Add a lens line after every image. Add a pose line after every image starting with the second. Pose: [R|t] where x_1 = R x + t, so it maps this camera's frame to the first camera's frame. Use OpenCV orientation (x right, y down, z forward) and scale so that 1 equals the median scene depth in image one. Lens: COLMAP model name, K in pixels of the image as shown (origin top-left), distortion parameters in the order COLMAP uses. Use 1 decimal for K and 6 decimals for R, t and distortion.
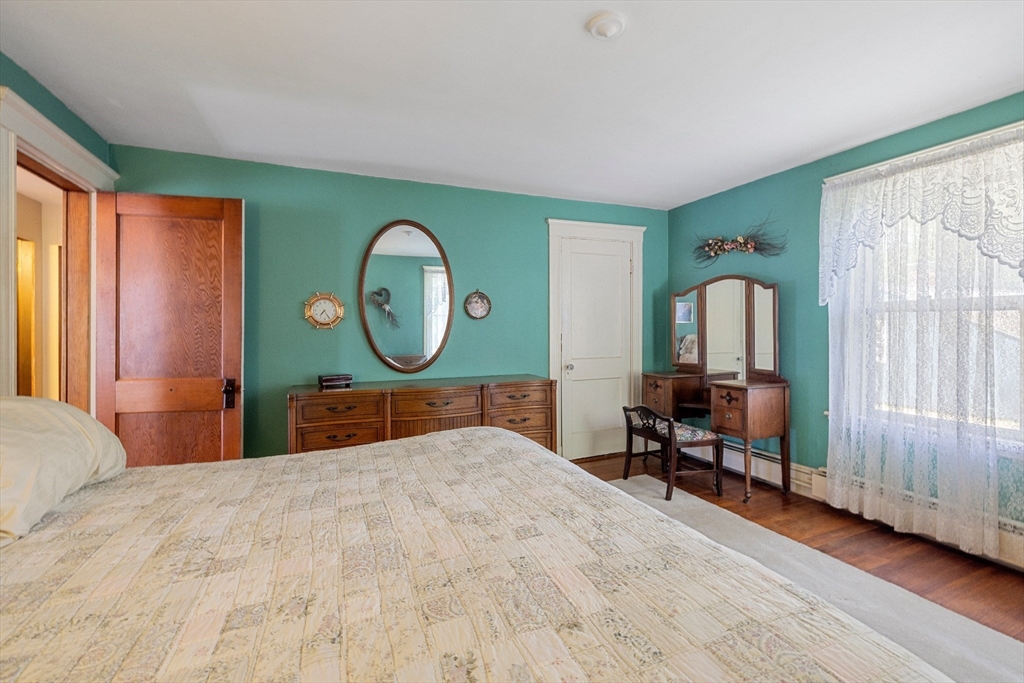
lens RADIAL K [[441.1, 0, 490.6], [0, 441.1, 332.2], [0, 0, 1]] dist [-0.001239, 0.000631]
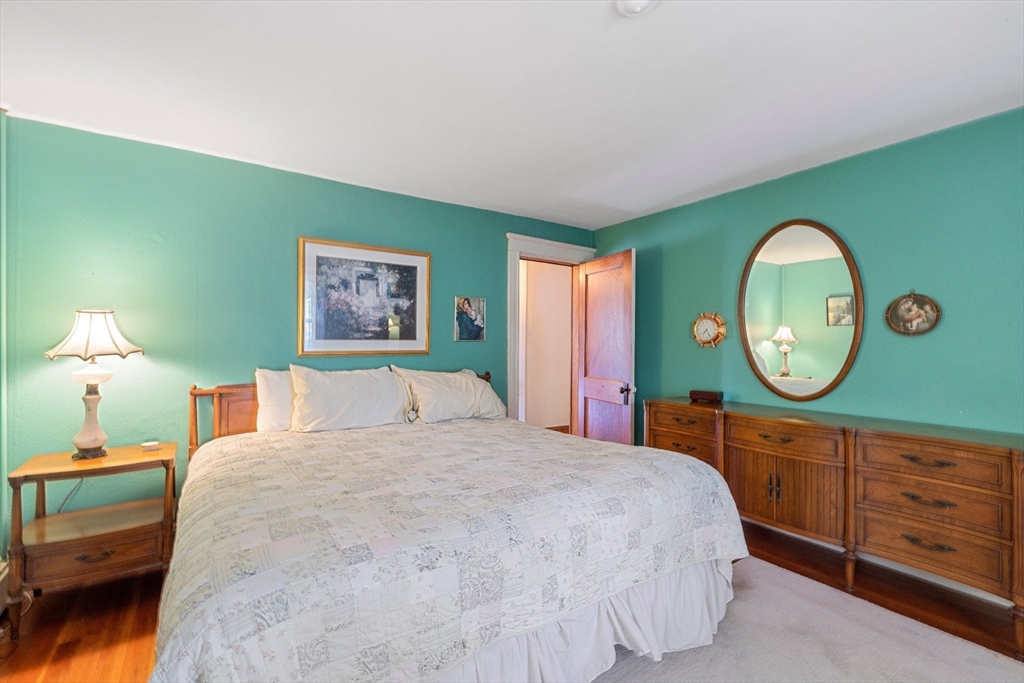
lens RADIAL K [[441.1, 0, 506.8], [0, 441.1, 338.0], [0, 0, 1]] dist [-0.001239, 0.000631]
pose [[0.206351, -0.005684, -0.978461, 0.589758], [-0.014936, 0.999848, -0.008958, -0.012611], [0.978364, 0.016462, 0.206235, 0.324159]]
